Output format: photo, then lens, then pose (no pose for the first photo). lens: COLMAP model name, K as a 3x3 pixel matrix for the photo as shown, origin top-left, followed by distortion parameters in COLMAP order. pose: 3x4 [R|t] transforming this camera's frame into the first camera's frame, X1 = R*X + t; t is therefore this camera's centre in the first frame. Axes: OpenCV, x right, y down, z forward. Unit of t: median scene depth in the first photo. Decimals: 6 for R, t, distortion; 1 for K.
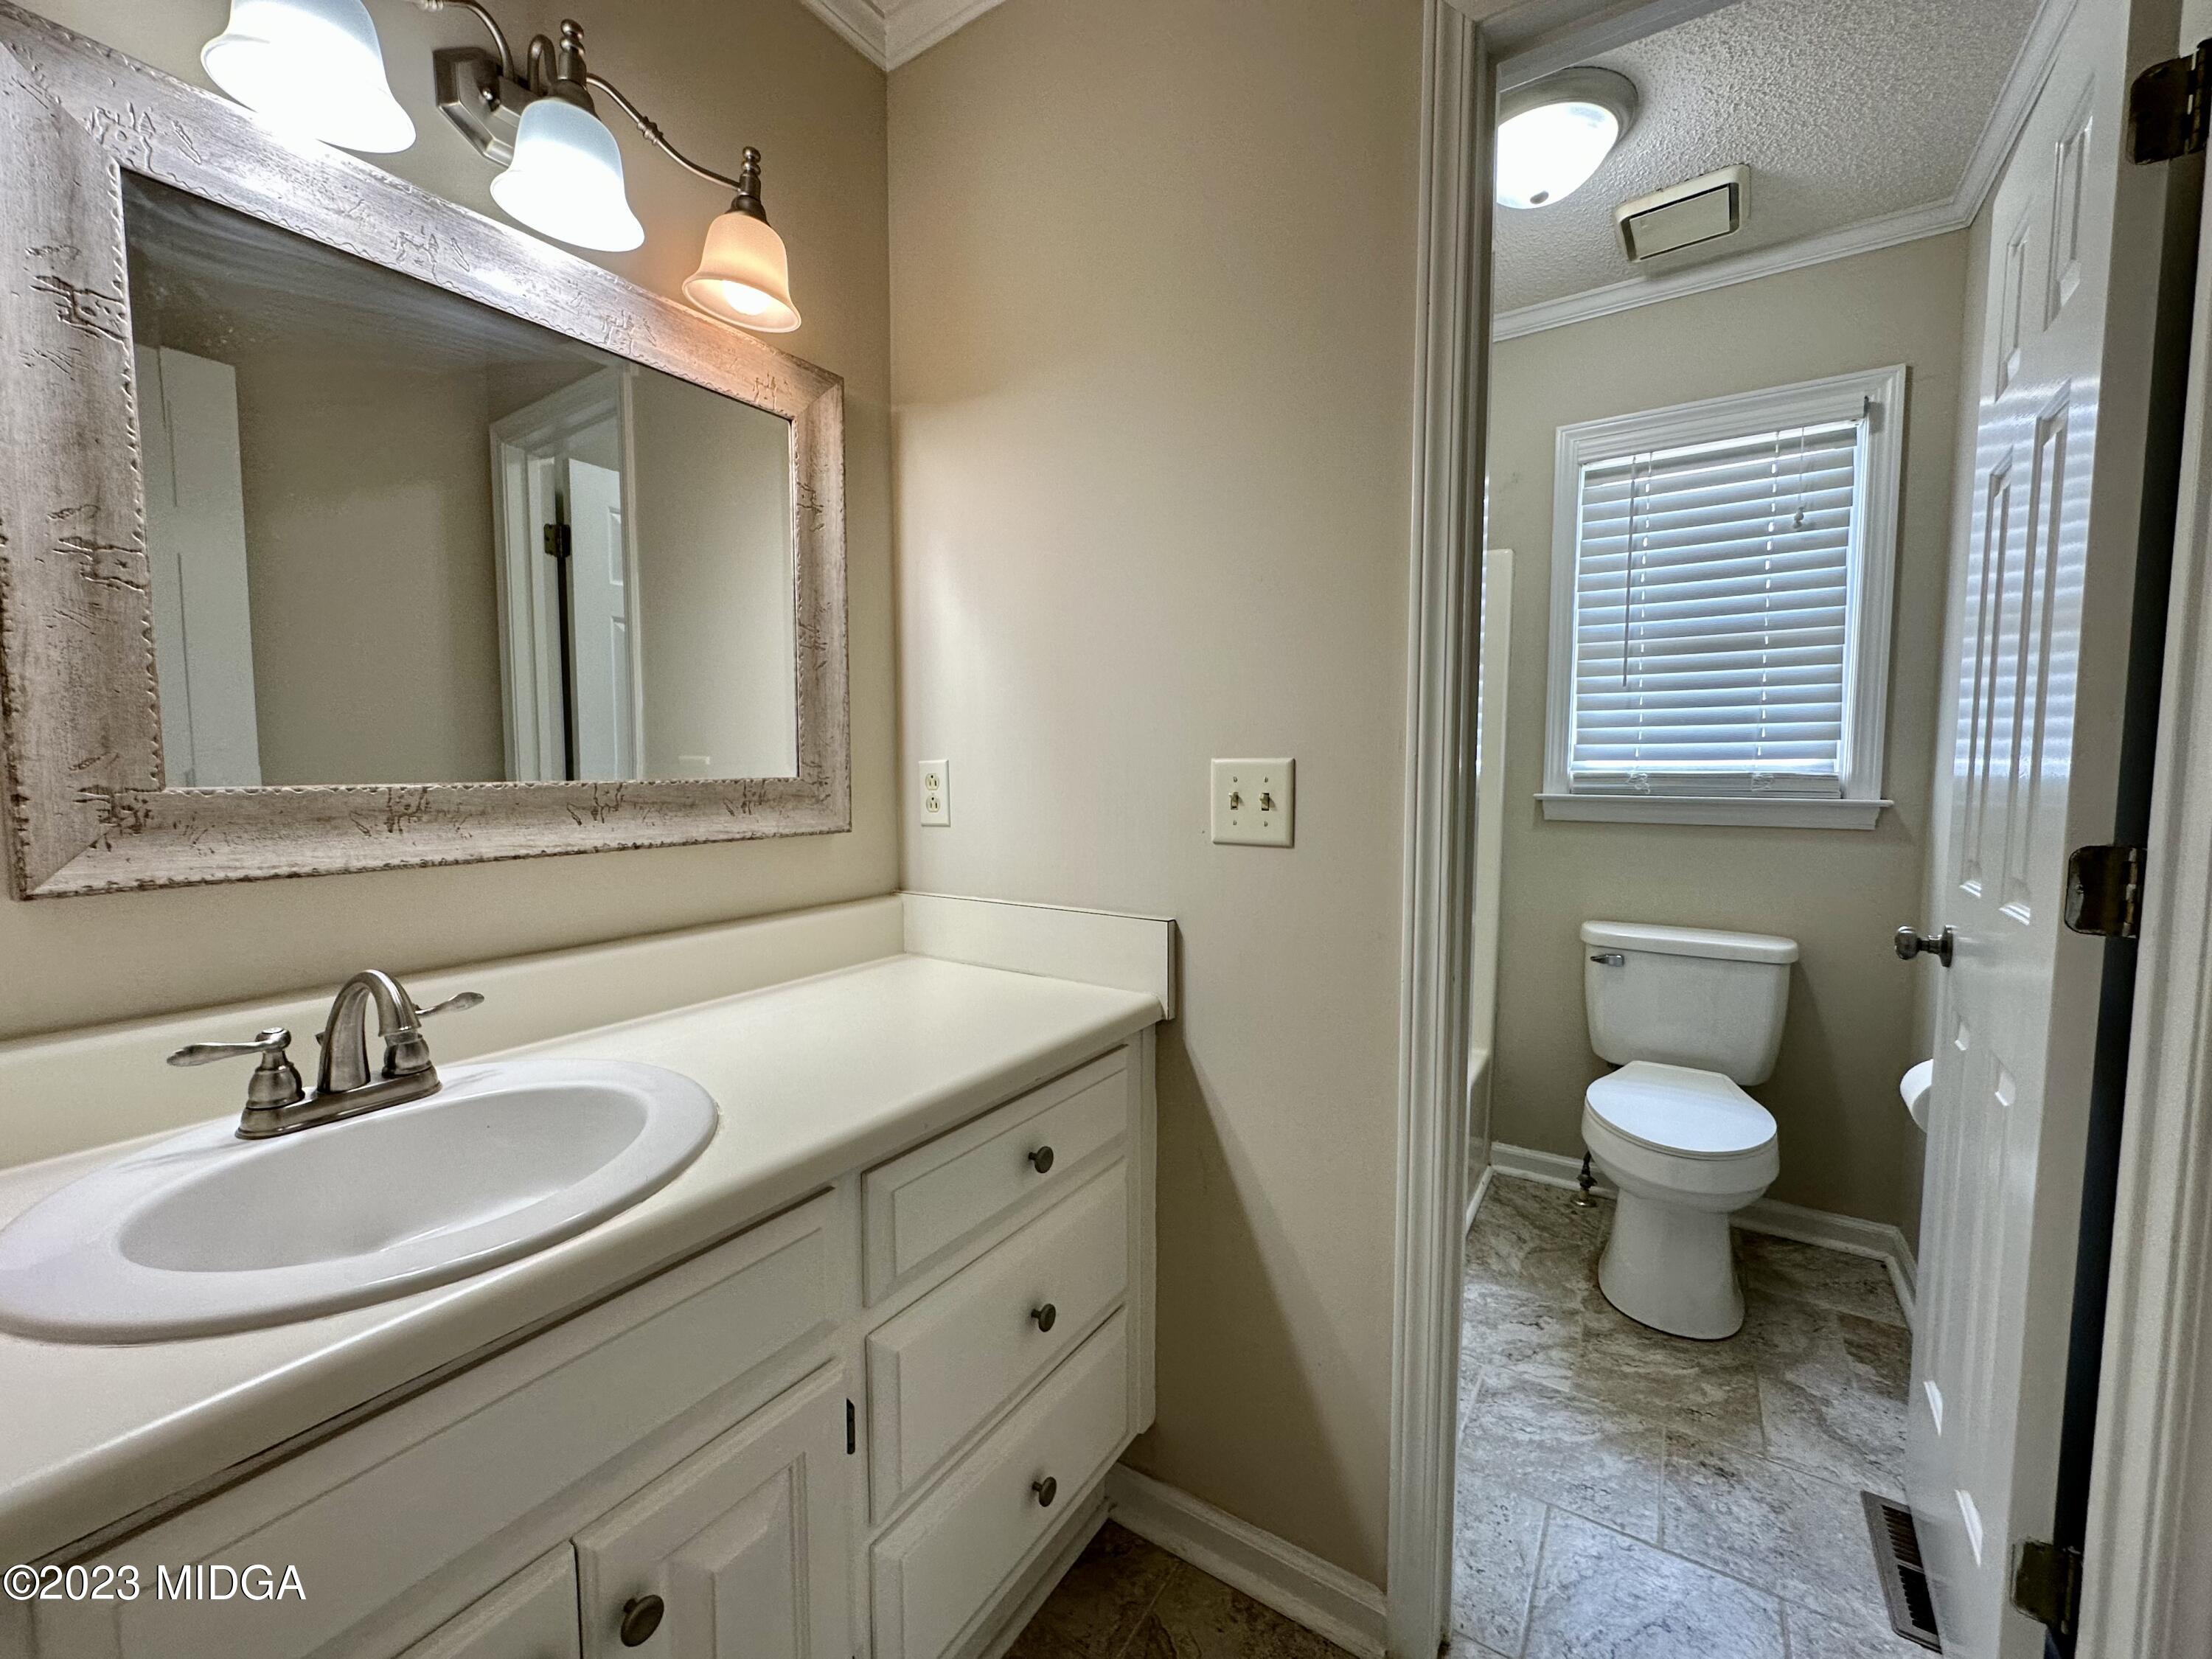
lens RADIAL K [[882.6, 0, 1114.4], [0, 882.6, 830.4], [0, 0, 1]] dist [-0.000153, -0.000377]
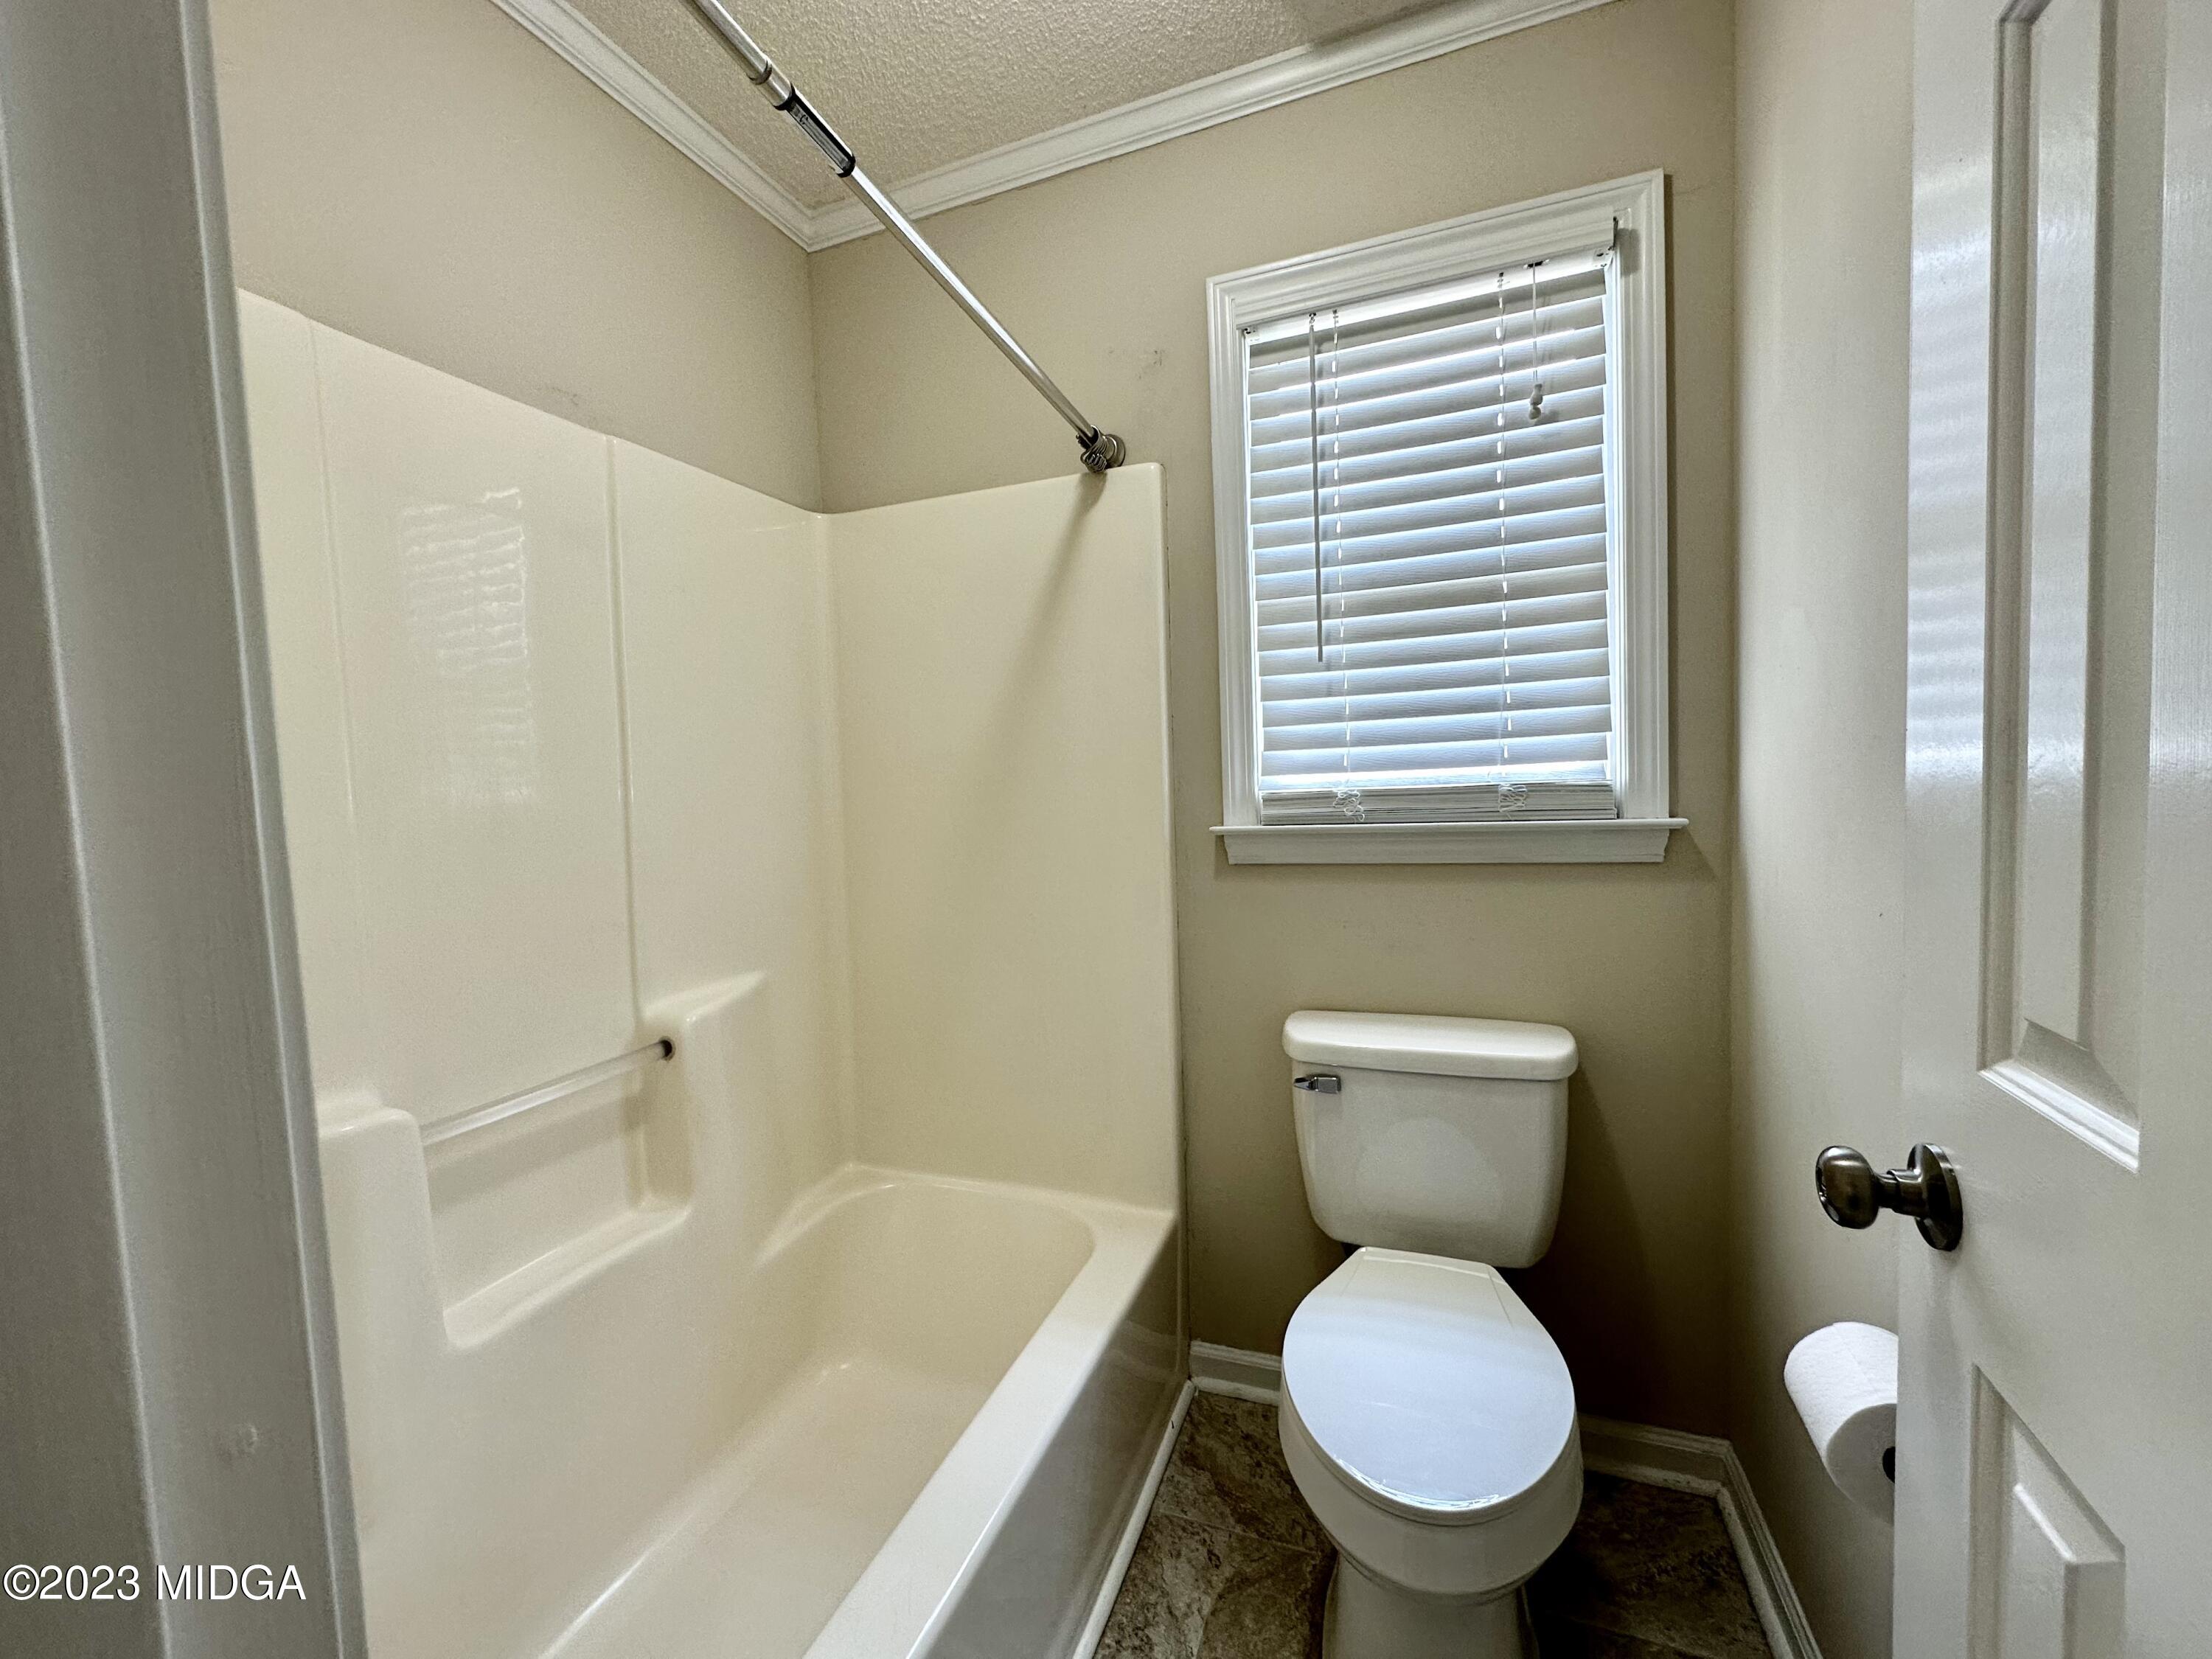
lens RADIAL K [[882.6, 0, 1108.6], [0, 882.6, 831.9], [0, 0, 1]] dist [-0.000153, -0.000377]
pose [[0.976002, -0.053775, 0.211015, 0.295854], [0.057554, 0.998273, -0.011806, -0.039366], [-0.210016, 0.023667, 0.977411, 0.415189]]
